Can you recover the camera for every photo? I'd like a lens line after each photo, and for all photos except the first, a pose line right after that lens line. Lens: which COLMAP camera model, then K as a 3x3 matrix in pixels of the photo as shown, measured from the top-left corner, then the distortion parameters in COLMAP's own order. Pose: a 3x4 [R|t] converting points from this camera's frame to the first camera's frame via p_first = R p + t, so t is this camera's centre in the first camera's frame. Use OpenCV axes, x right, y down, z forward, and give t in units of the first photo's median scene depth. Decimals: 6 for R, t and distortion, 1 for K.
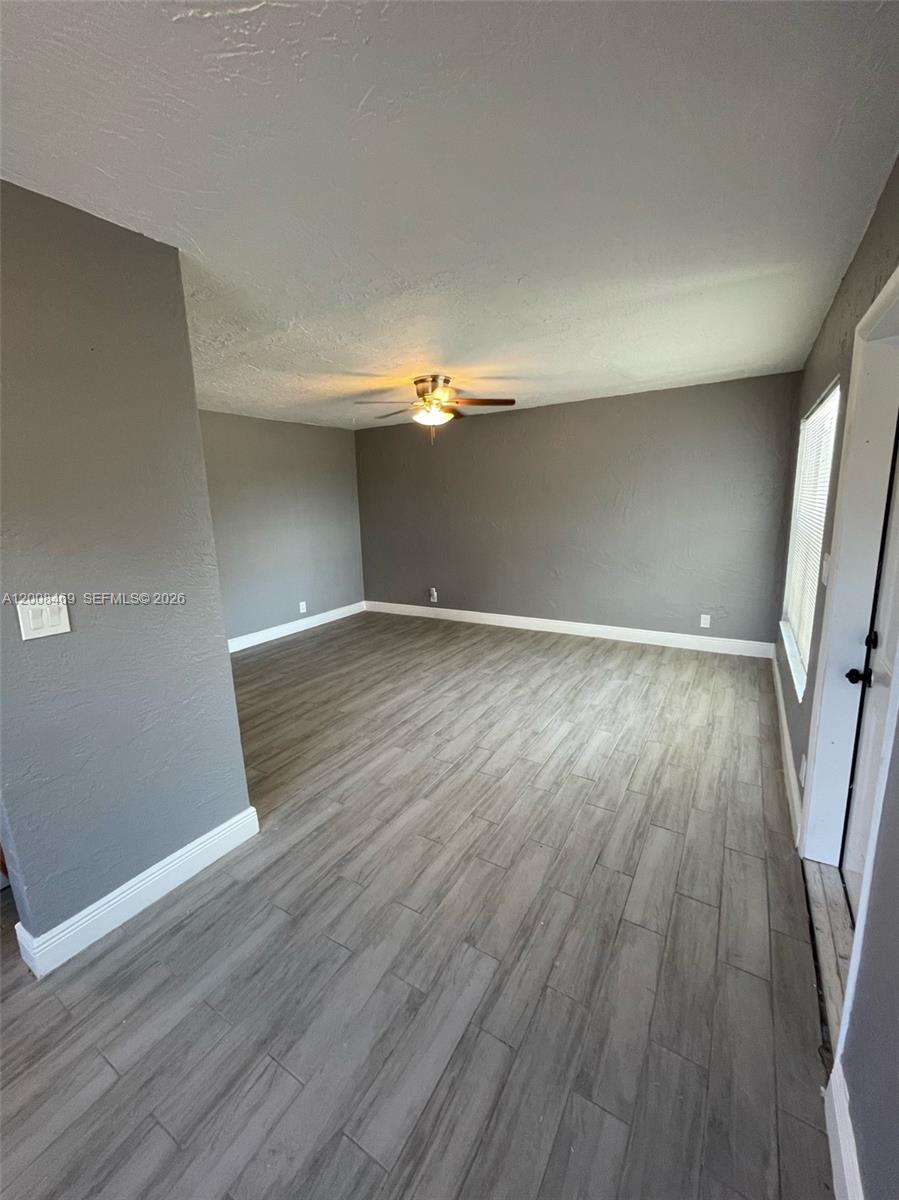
lens RADIAL K [[482.7, 0, 449.4], [0, 482.7, 596.7], [0, 0, 1]] dist [0.001203, 0.000036]
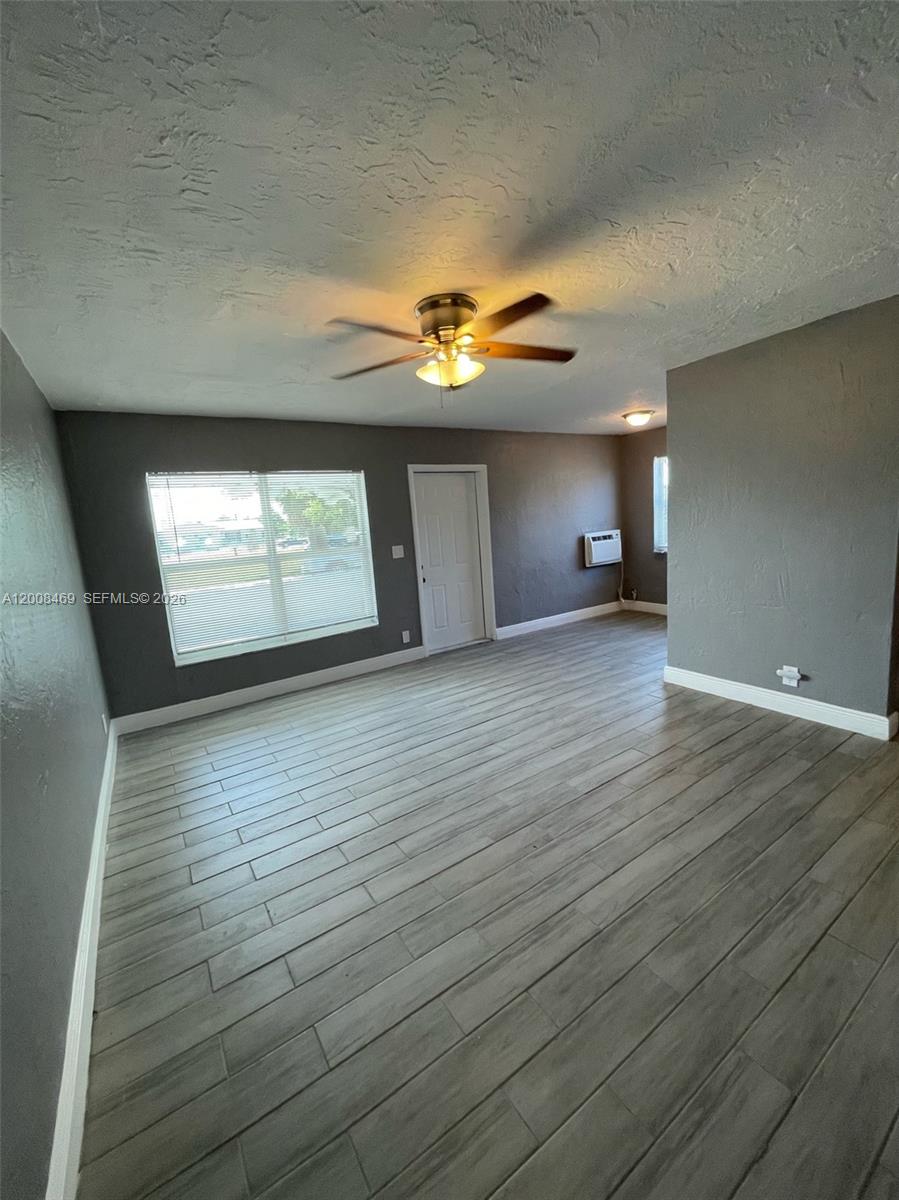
lens RADIAL K [[482.7, 0, 448.8], [0, 482.7, 598.4], [0, 0, 1]] dist [0.001203, 0.000036]
pose [[-0.897155, 0.029838, 0.440707, -0.363766], [0.188034, 0.928600, 0.319913, -0.386394], [-0.399695, 0.369879, -0.838709, 2.049223]]
